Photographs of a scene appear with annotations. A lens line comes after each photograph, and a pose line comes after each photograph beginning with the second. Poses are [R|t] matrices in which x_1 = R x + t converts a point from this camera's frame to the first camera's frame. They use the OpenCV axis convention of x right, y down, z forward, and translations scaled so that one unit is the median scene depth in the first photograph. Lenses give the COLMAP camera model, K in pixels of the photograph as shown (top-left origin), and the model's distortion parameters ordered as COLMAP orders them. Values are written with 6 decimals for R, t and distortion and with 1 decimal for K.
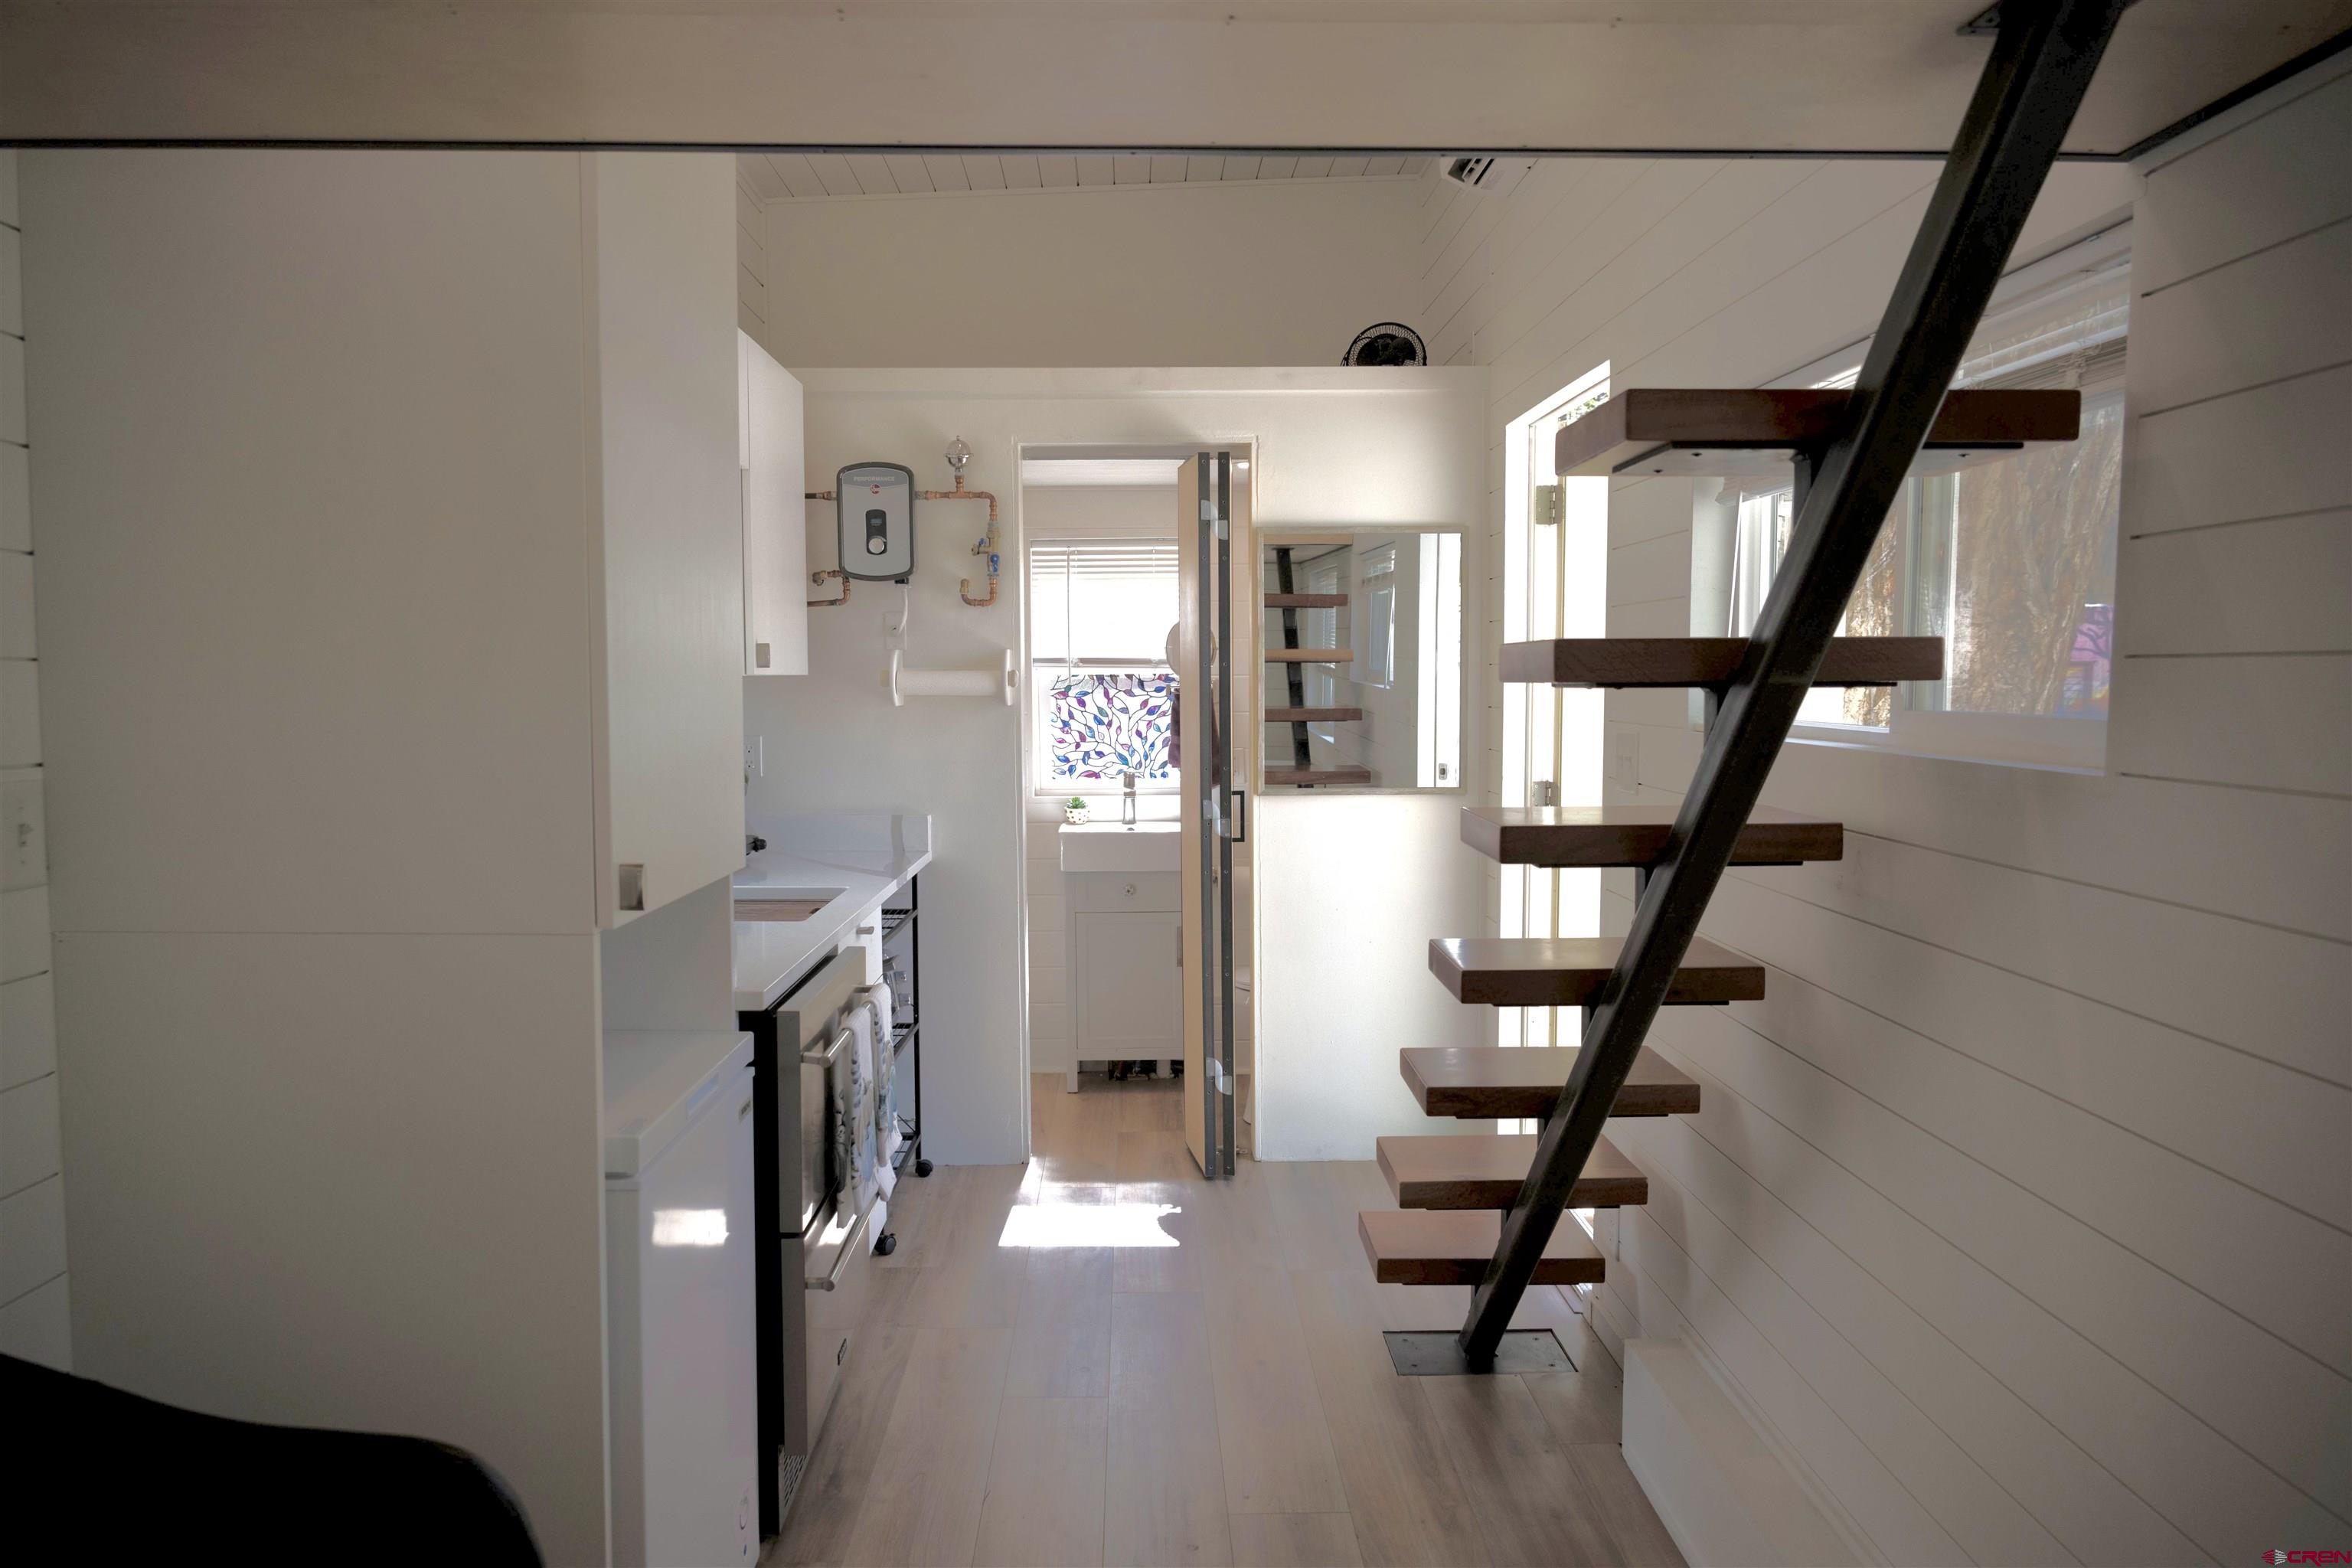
lens RADIAL K [[1544.6, 0, 1173.5], [0, 1544.6, 781.5], [0, 0, 1]] dist [-0.001865, -0.004362]
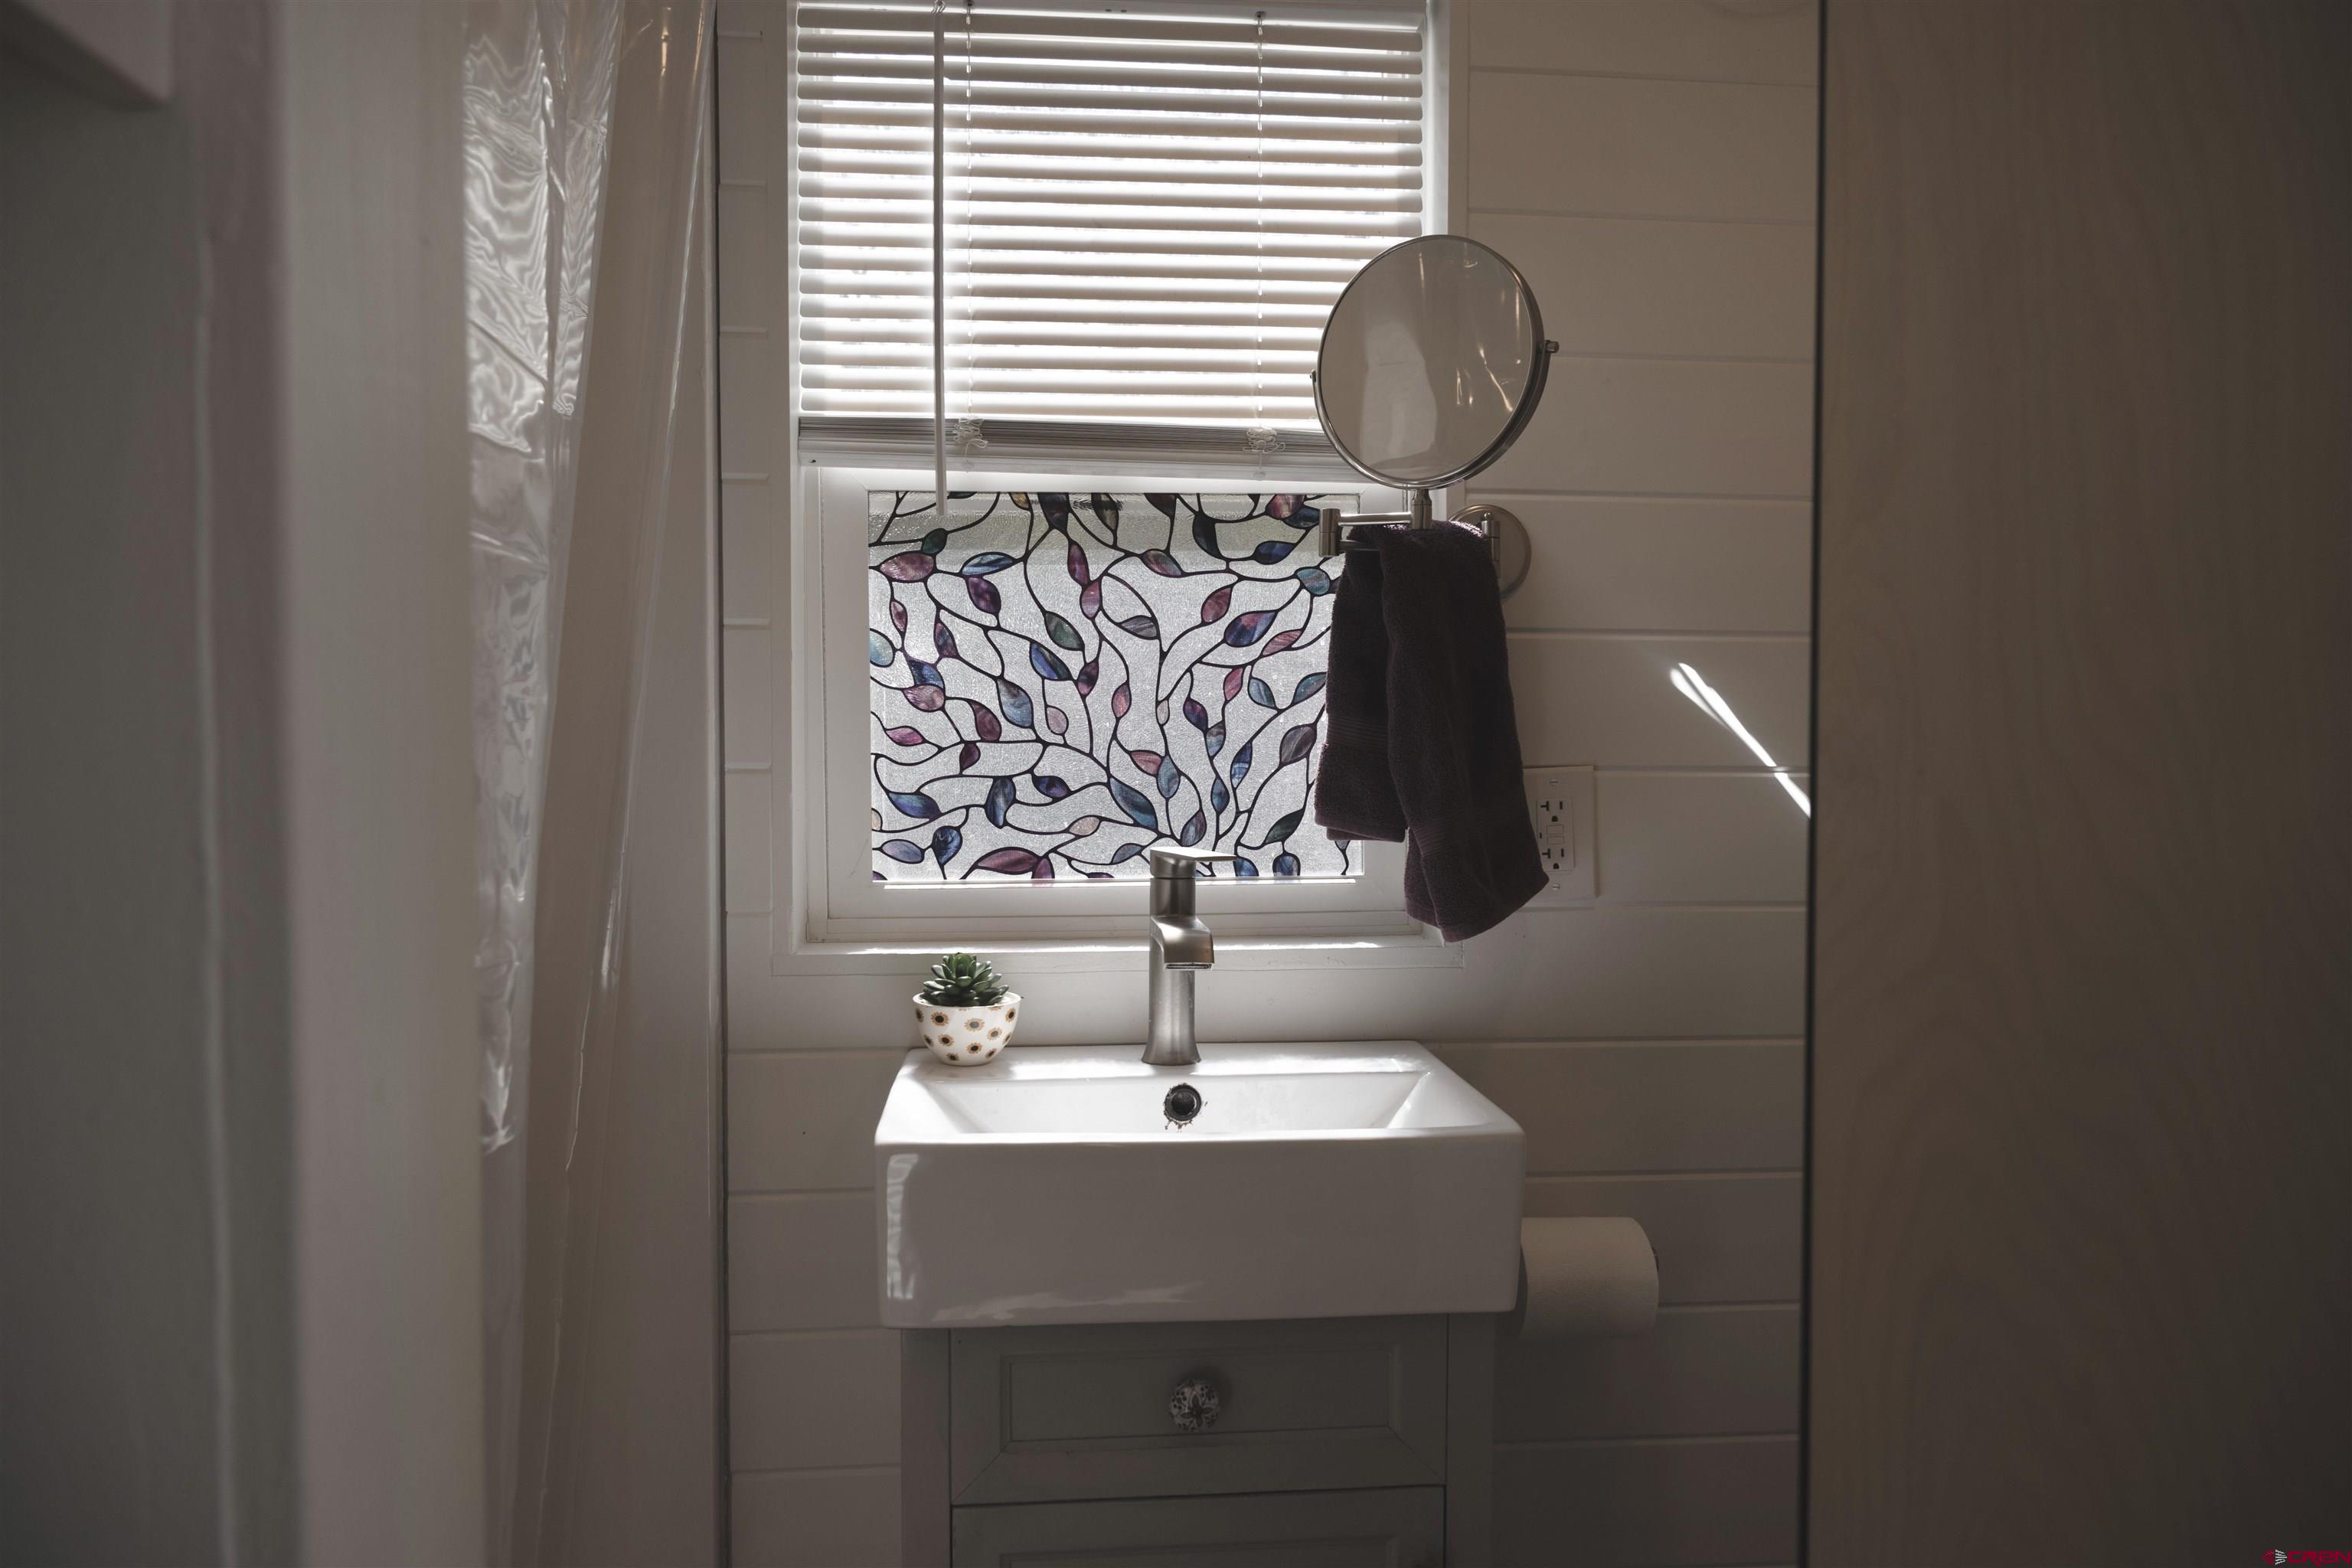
lens RADIAL K [[1544.6, 0, 1174.7], [0, 1544.6, 776.9], [0, 0, 1]] dist [-0.001865, -0.004362]
pose [[0.996878, 0.005875, 0.078738, -0.047568], [-0.002885, 0.999272, -0.038033, -0.009284], [-0.078905, 0.037687, 0.996170, 0.729217]]
